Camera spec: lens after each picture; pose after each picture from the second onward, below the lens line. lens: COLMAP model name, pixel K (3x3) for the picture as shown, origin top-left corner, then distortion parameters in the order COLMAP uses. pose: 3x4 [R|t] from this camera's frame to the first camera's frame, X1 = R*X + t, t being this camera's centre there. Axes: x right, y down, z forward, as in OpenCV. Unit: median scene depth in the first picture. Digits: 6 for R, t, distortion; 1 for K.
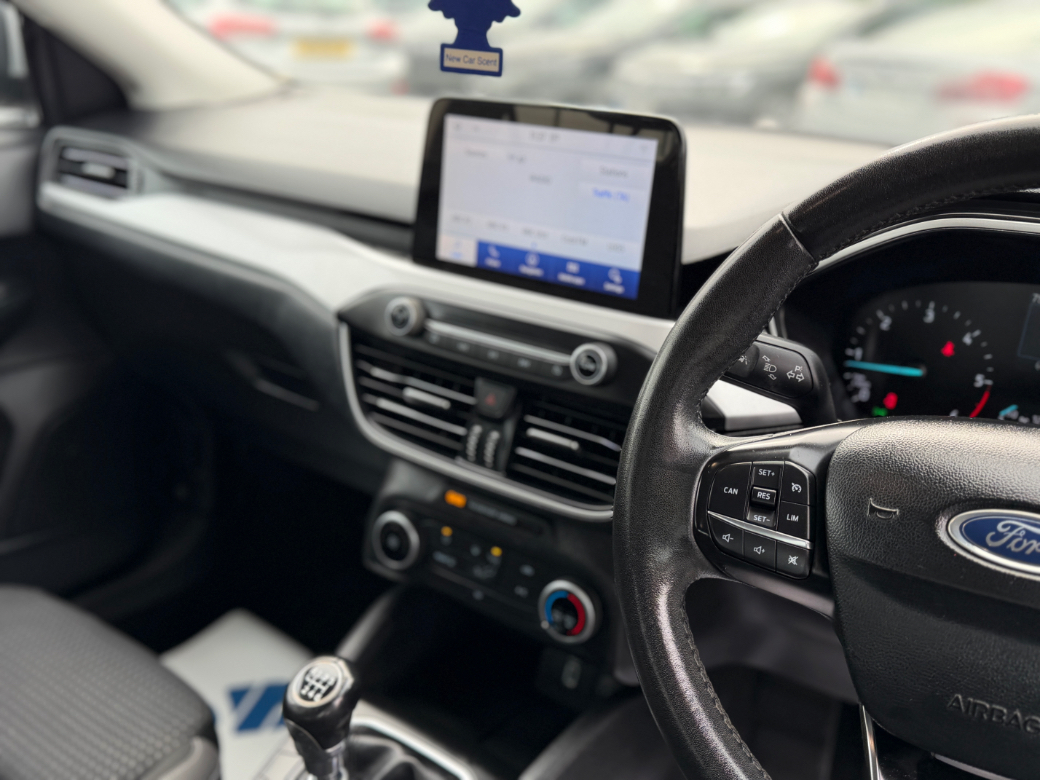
lens RADIAL K [[933.2, 0, 520.7], [0, 933.2, 406.1], [0, 0, 1]] dist [0.087163, -0.140975]
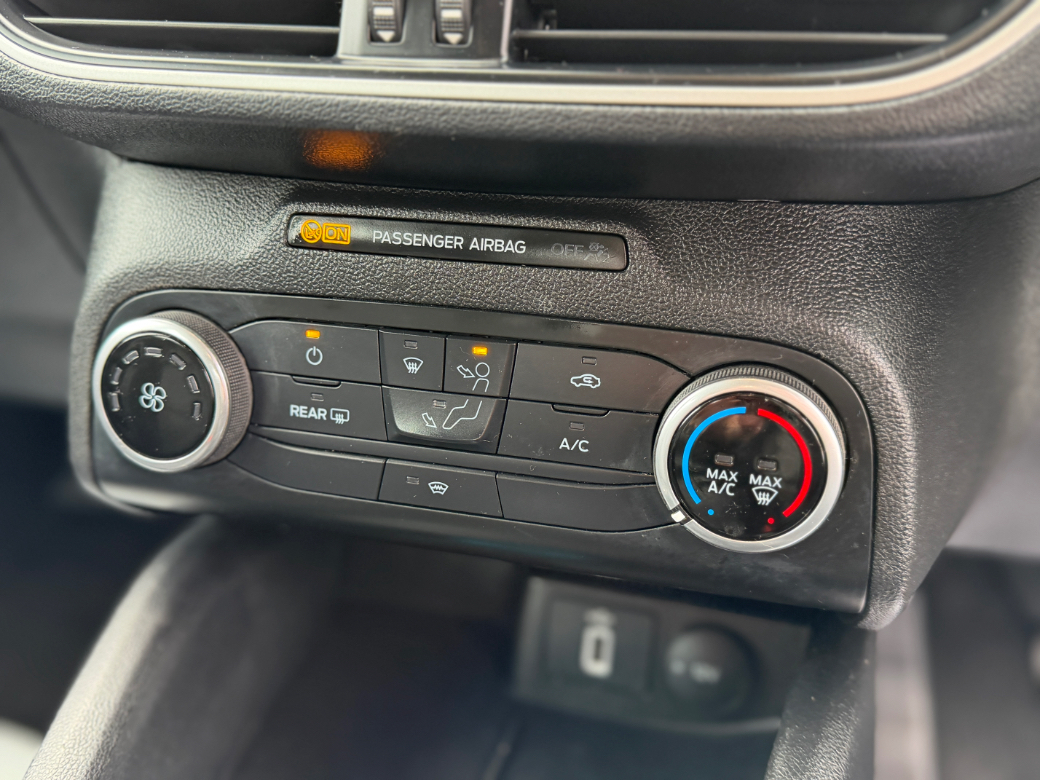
lens RADIAL K [[933.2, 0, 520.7], [0, 933.2, 406.1], [0, 0, 1]] dist [0.087163, -0.140975]
pose [[0.947647, -0.164277, 0.273821, -0.165050], [0.155569, 0.986382, 0.053374, 0.240716], [-0.278860, -0.007982, 0.960299, 0.995831]]
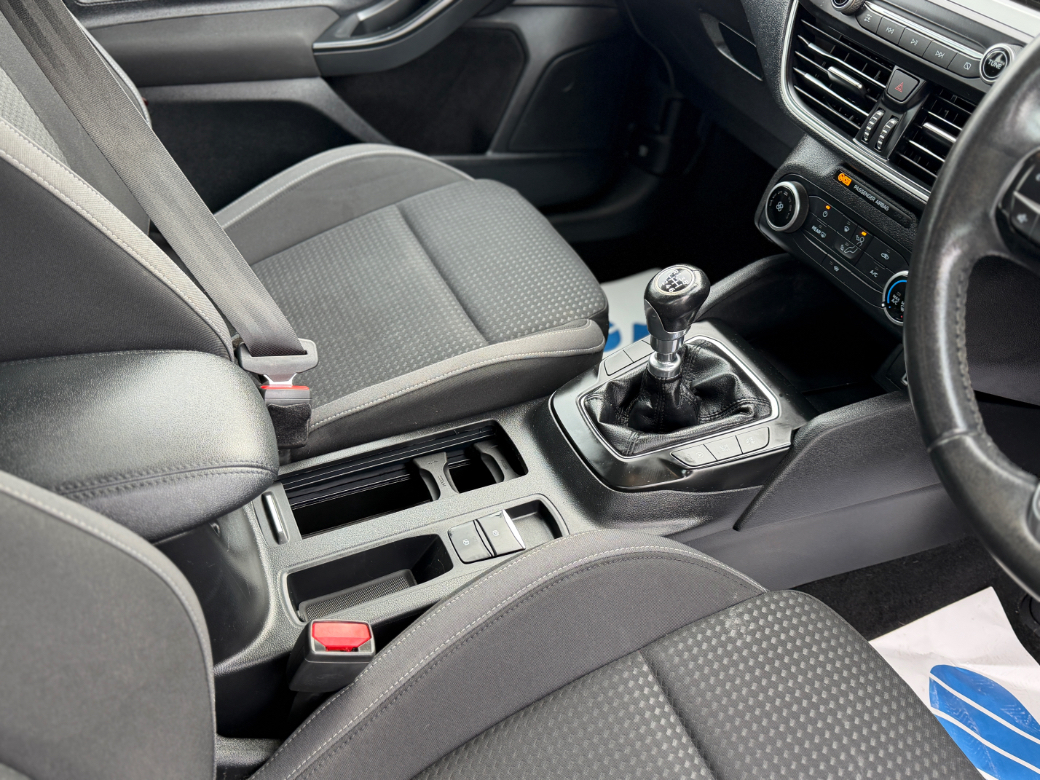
lens RADIAL K [[933.2, 0, 520.7], [0, 933.2, 406.1], [0, 0, 1]] dist [0.087163, -0.140975]
pose [[0.844004, 0.342276, -0.412922, 0.248144], [-0.215981, 0.921609, 0.322473, 0.107221], [0.490927, -0.182985, 0.851767, -0.292808]]
